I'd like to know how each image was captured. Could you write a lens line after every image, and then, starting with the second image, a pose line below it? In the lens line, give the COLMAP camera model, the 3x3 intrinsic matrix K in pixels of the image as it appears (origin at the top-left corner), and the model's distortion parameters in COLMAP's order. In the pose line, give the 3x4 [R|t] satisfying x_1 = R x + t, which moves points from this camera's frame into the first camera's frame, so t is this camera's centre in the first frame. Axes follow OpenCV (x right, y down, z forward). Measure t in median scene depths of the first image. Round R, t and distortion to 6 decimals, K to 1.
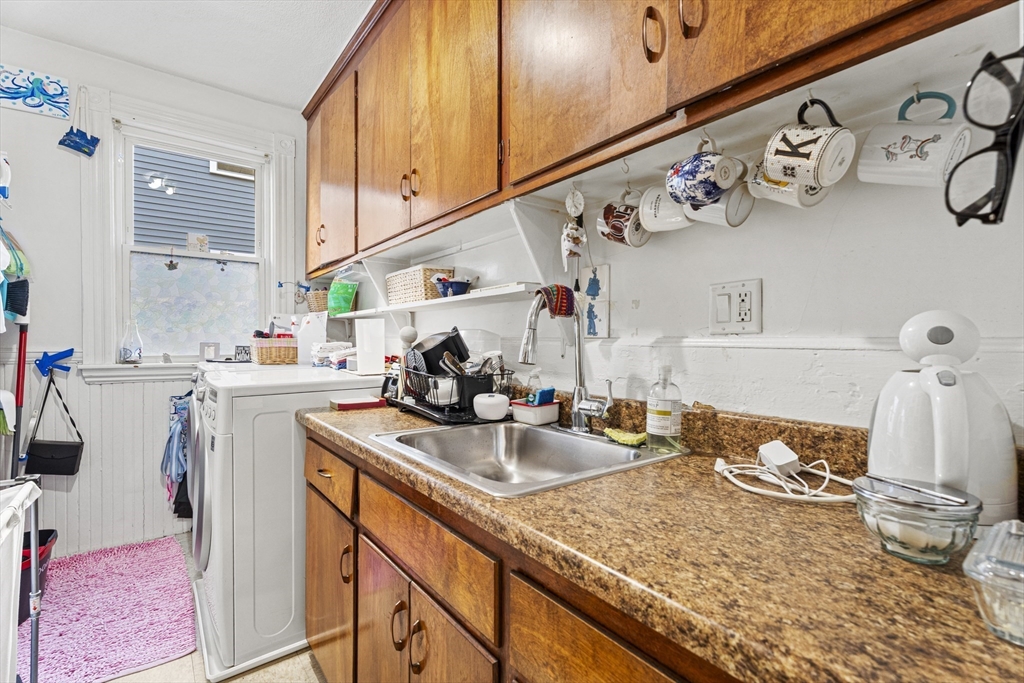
lens RADIAL K [[461.9, 0, 512.4], [0, 461.9, 343.4], [0, 0, 1]] dist [-0.000148, 0.000330]
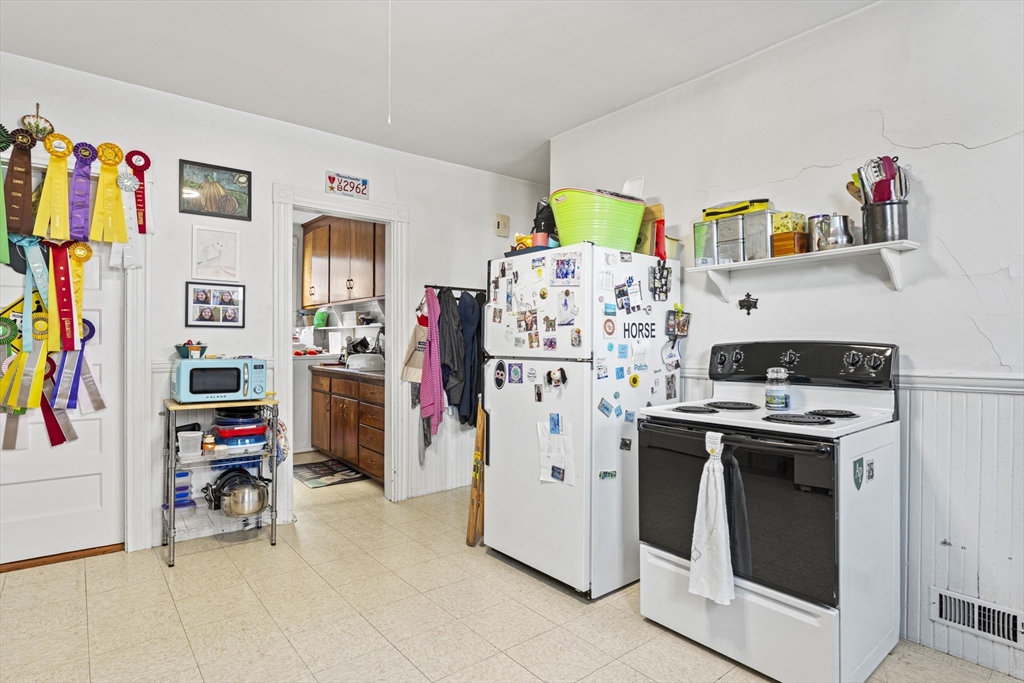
lens RADIAL K [[532.6, 0, 511.8], [0, 532.6, 340.8], [0, 0, 1]] dist [0.001870, 0.000390]
pose [[0.999826, 0.000706, 0.018654, 0.593531], [-0.000648, 0.999995, -0.003098, 0.001046], [-0.018656, 0.003085, 0.999821, -1.893974]]
